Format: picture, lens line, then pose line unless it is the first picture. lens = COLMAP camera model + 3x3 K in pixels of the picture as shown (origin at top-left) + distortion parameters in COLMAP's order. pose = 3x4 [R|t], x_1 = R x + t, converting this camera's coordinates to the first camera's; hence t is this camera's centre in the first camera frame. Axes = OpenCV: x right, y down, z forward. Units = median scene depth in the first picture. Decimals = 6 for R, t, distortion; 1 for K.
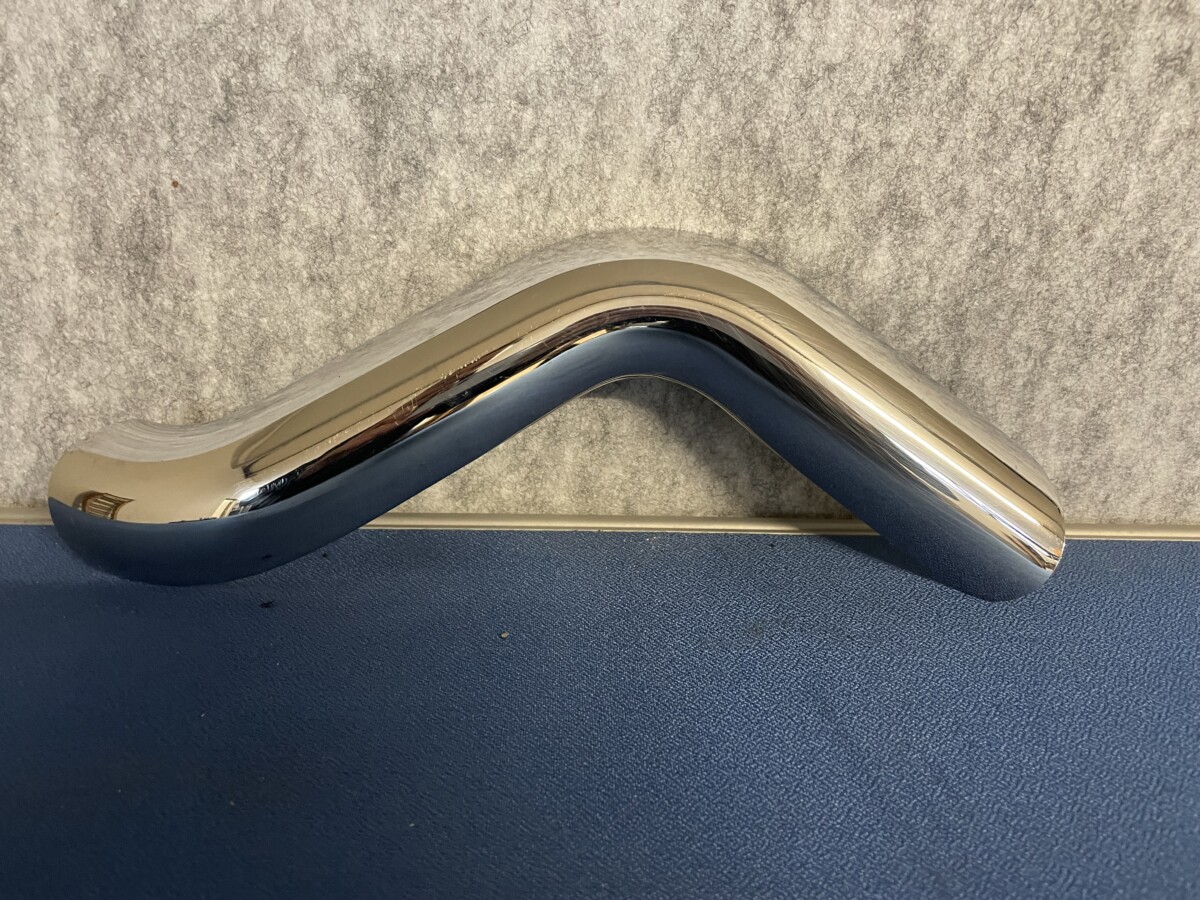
lens RADIAL K [[939.2, 0, 608.3], [0, 939.2, 449.1], [0, 0, 1]] dist [0.078258, -0.120892]
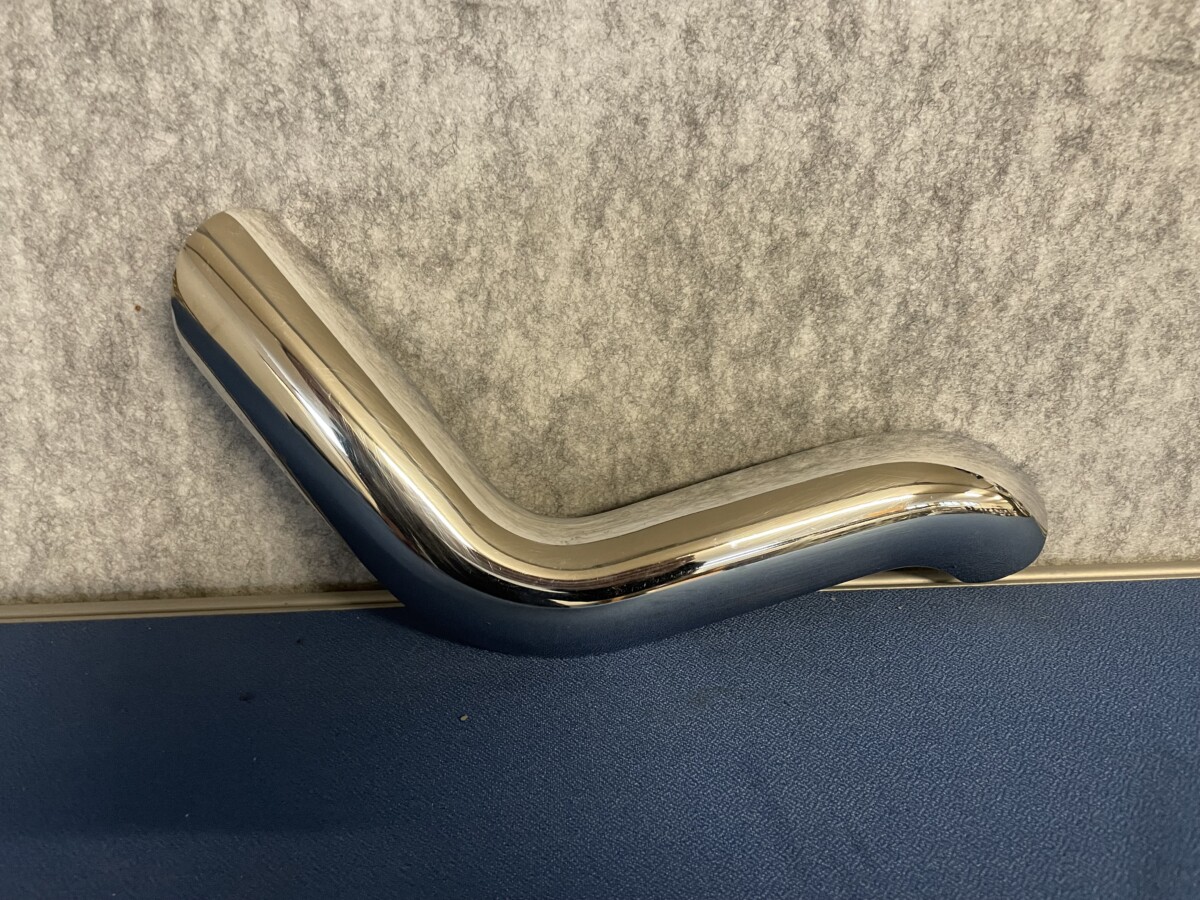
lens RADIAL K [[939.2, 0, 599.7], [0, 939.2, 452.1], [0, 0, 1]] dist [0.078258, -0.120892]
pose [[0.998496, -0.050618, -0.021061, 0.076963], [0.051194, 0.998303, 0.027768, -0.118518], [0.019620, -0.028804, 0.999392, -0.063066]]
